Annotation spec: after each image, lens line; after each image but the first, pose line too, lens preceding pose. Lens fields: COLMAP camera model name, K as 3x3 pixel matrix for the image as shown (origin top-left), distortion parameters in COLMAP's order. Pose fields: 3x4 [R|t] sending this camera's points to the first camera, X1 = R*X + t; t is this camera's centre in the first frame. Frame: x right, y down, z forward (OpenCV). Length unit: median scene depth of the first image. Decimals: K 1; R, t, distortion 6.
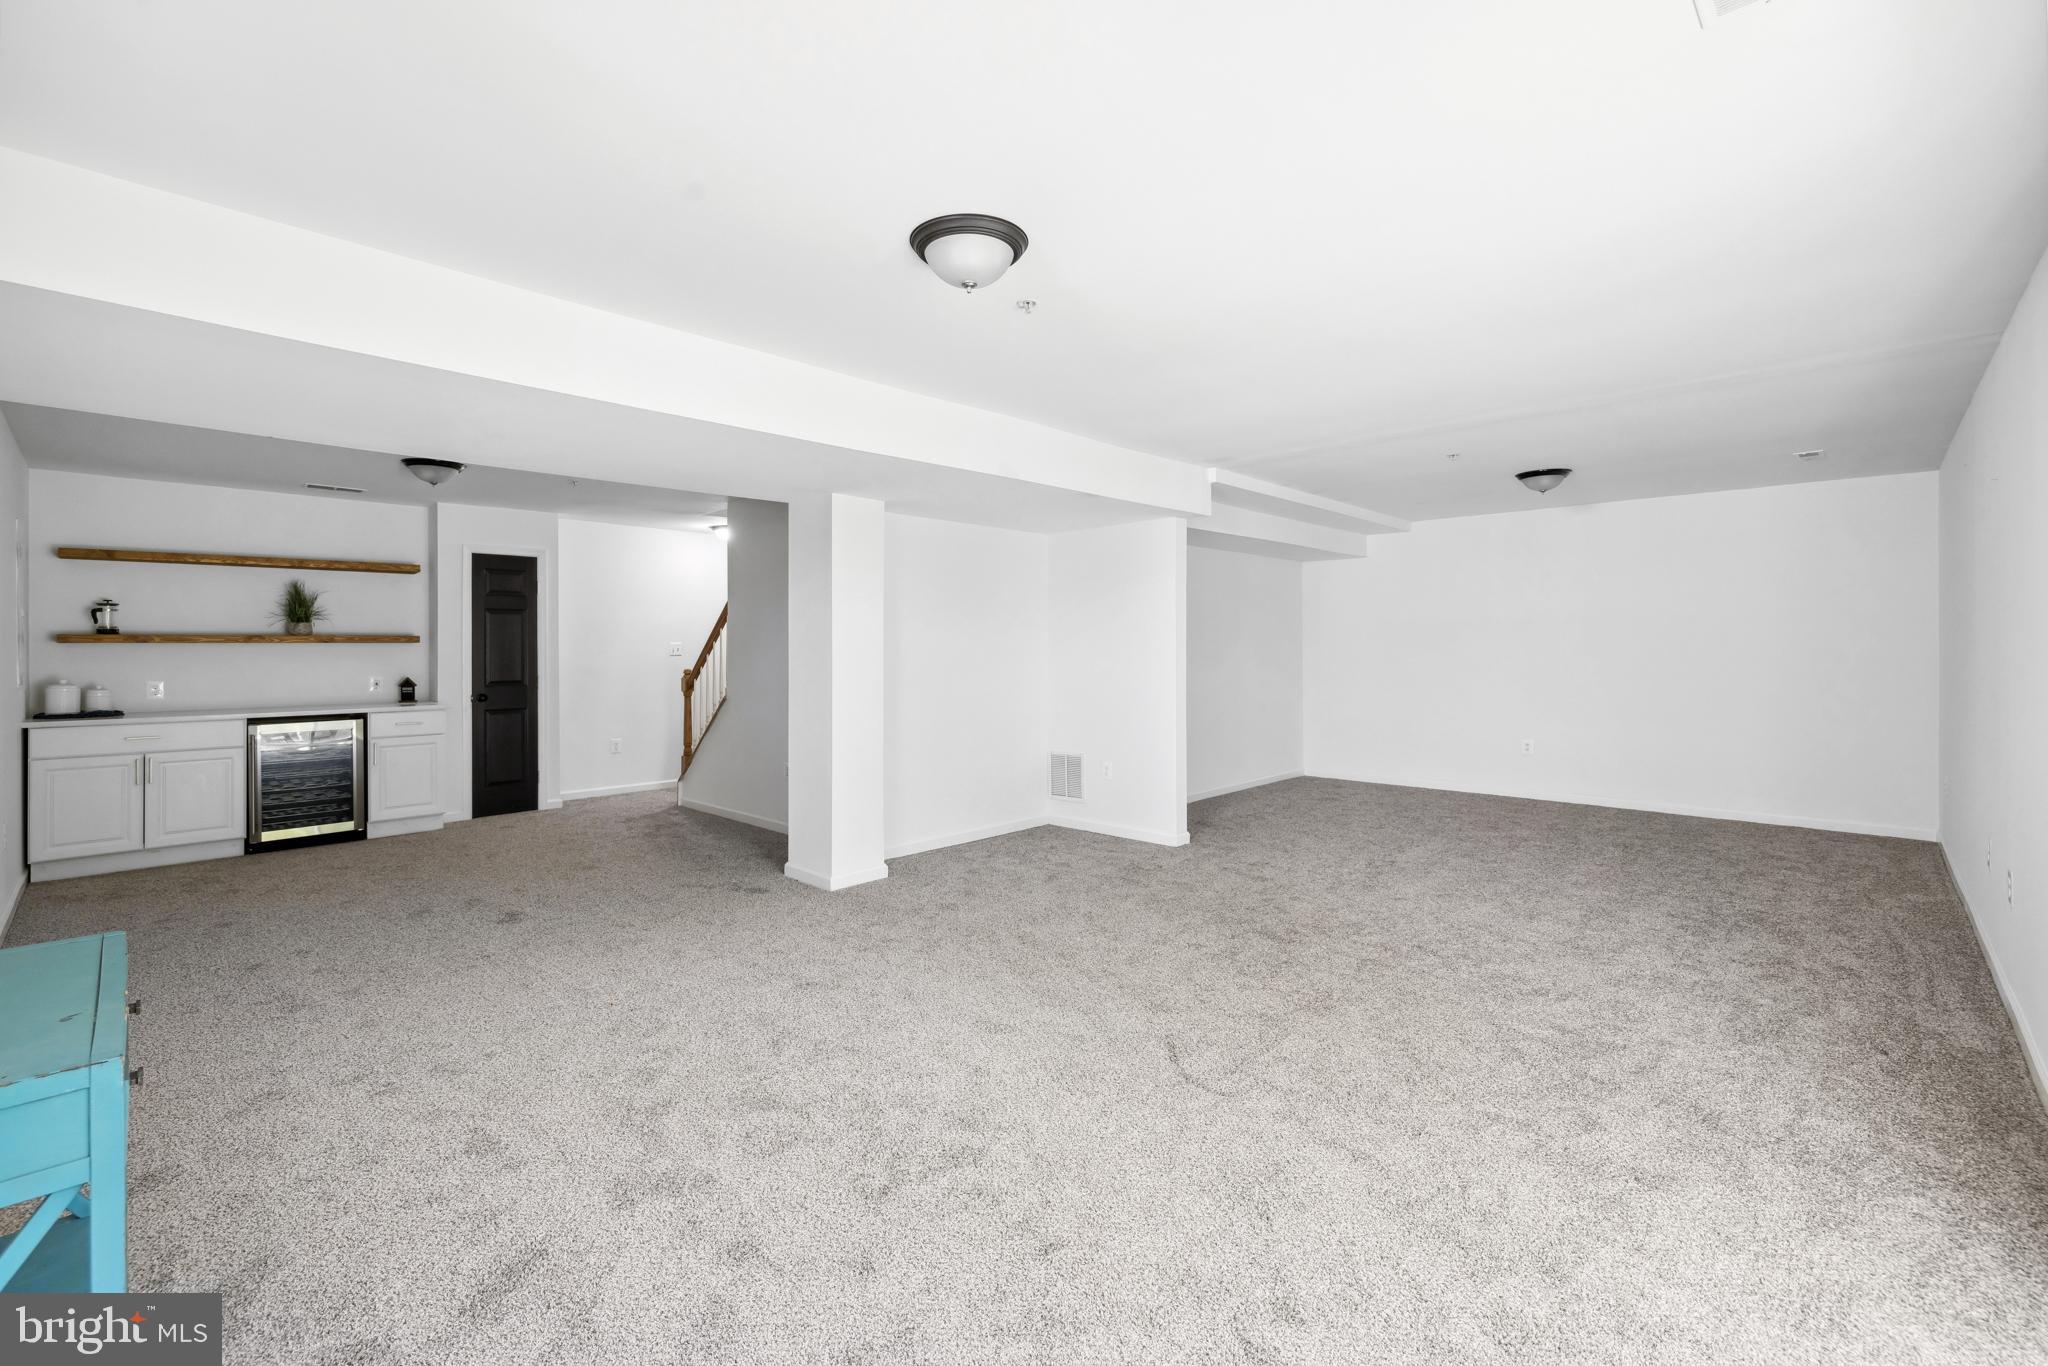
lens RADIAL K [[871.4, 0, 1017.6], [0, 871.4, 642.5], [0, 0, 1]] dist [0.010998, 0.000251]
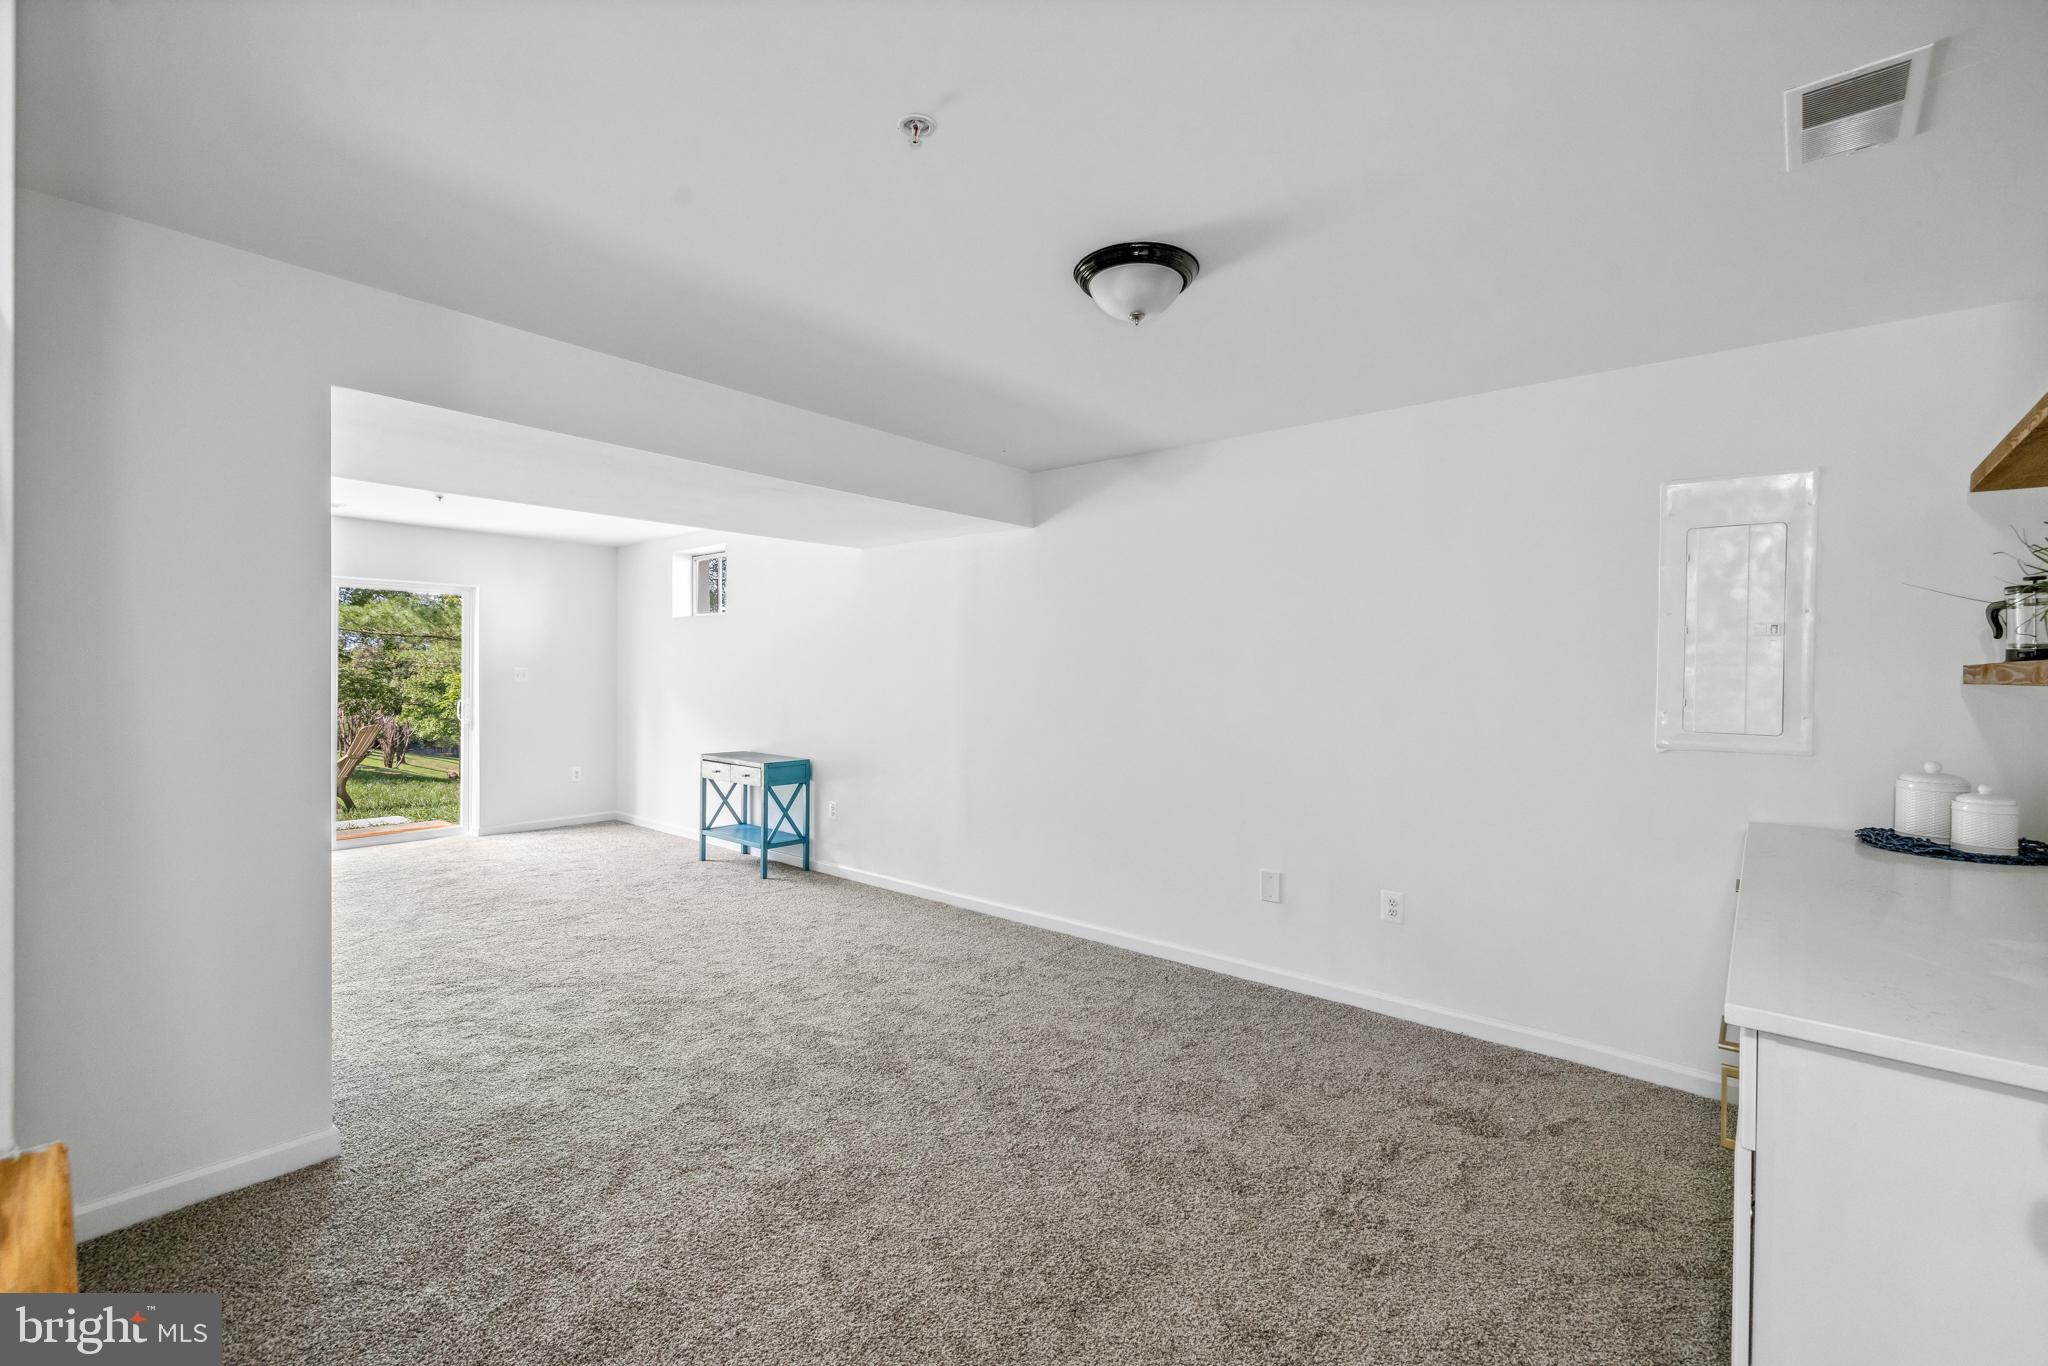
lens RADIAL K [[871.4, 0, 1014.4], [0, 871.4, 684.4], [0, 0, 1]] dist [0.010998, 0.000251]
pose [[-0.998639, -0.009618, -0.051258, -0.496537], [-0.010031, 0.999919, 0.007794, 0.001115], [0.051179, 0.008297, -0.998655, 1.228149]]
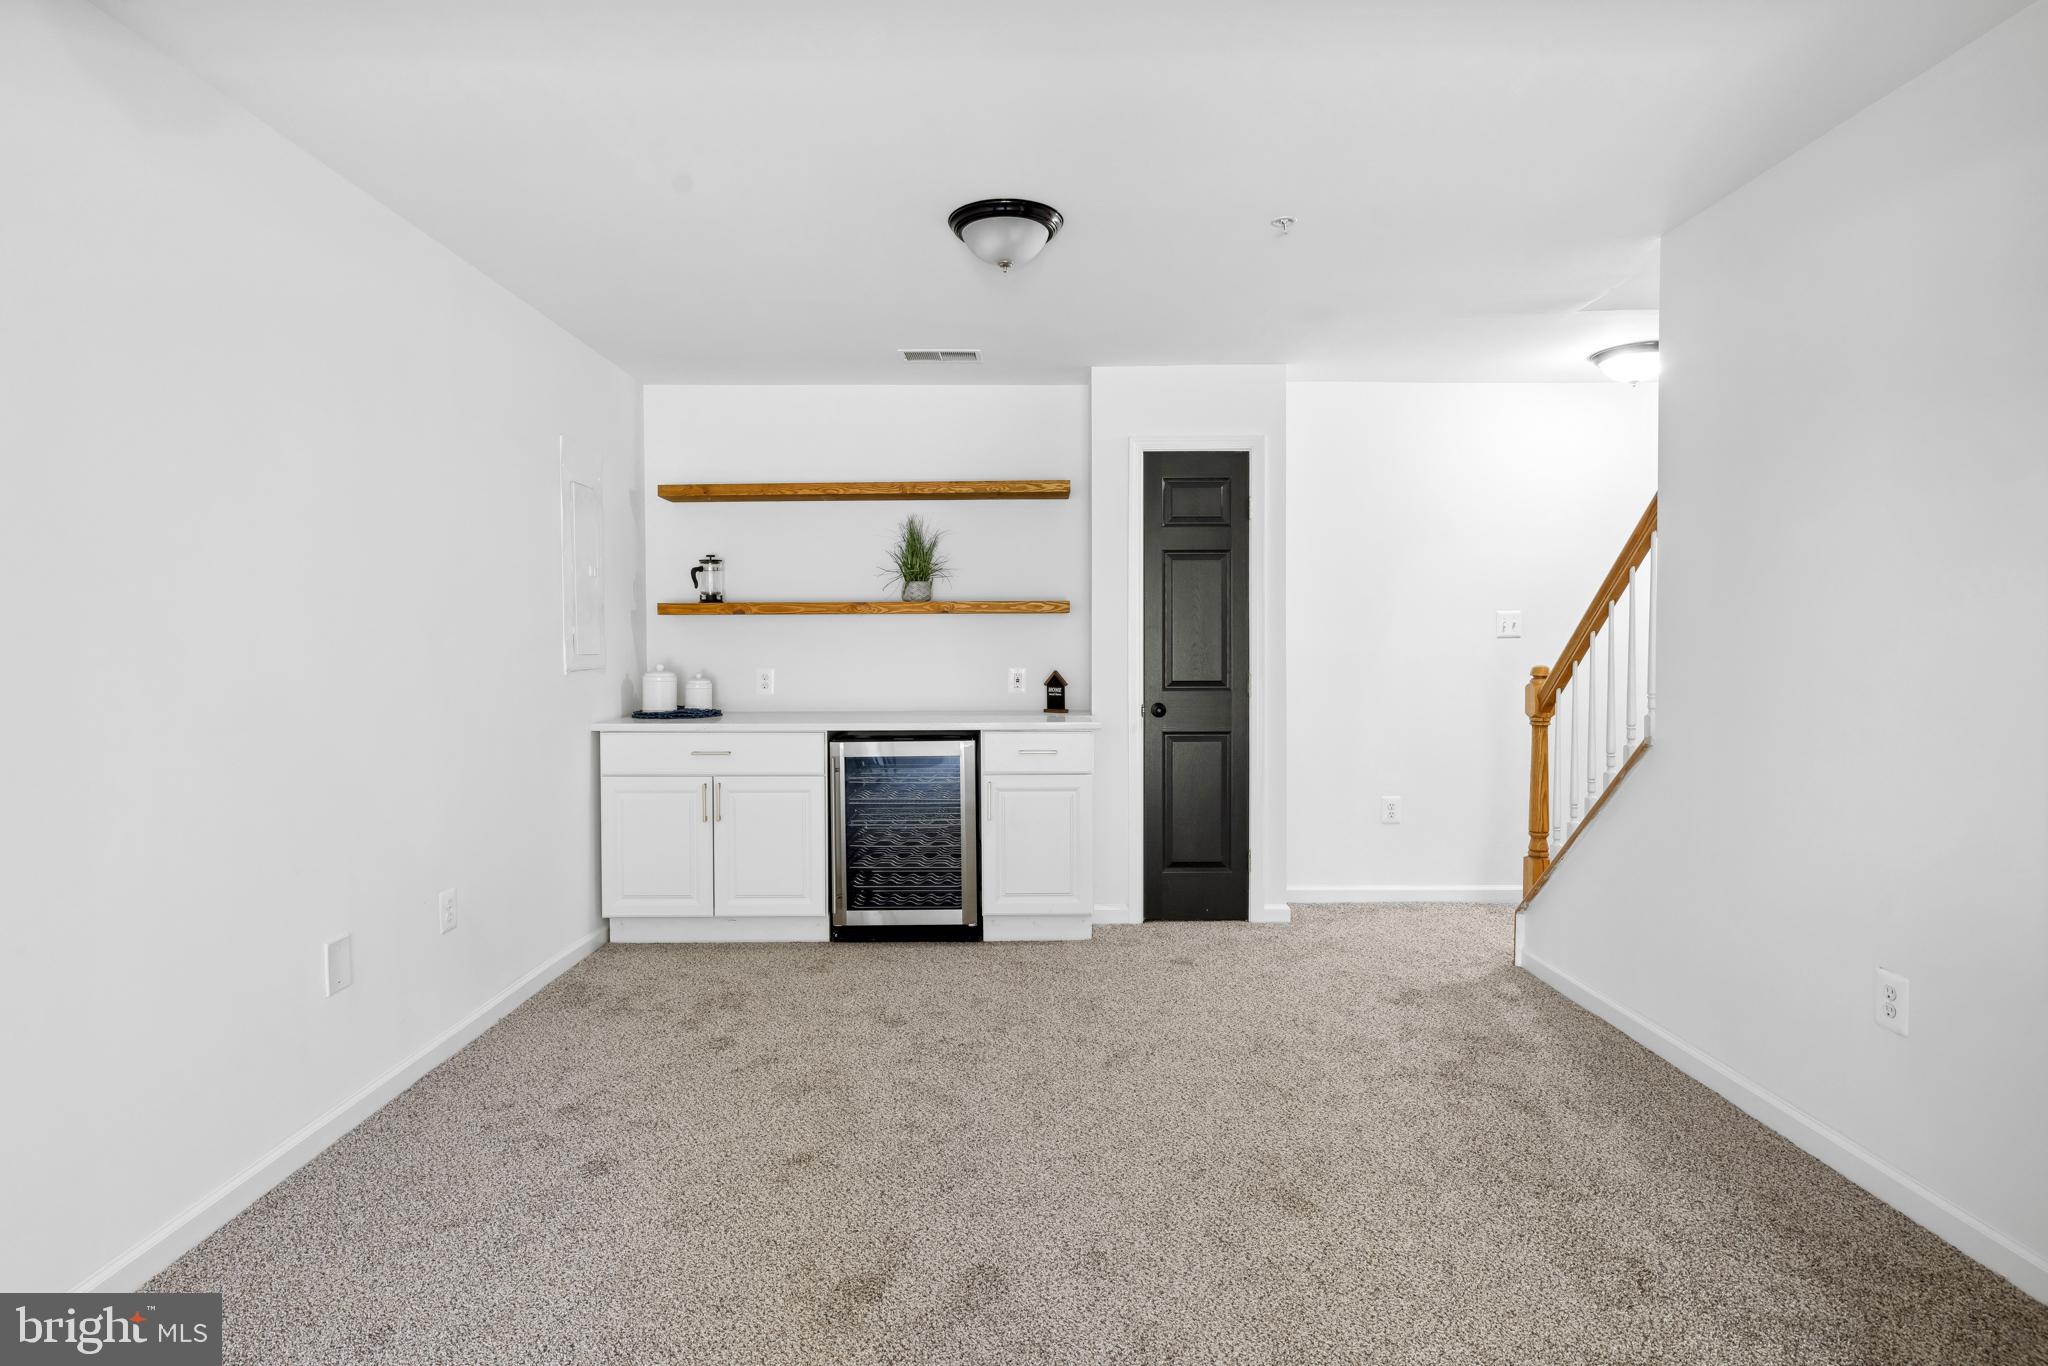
lens RADIAL K [[1050.1, 0, 1018.8], [0, 1050.1, 668.6], [0, 0, 1]] dist [0.006103, 0.000227]
pose [[0.701368, 0.018898, -0.712548, -0.213944], [0.005021, 0.999493, 0.031451, 0.016141], [0.712781, -0.025636, 0.700918, 0.509371]]
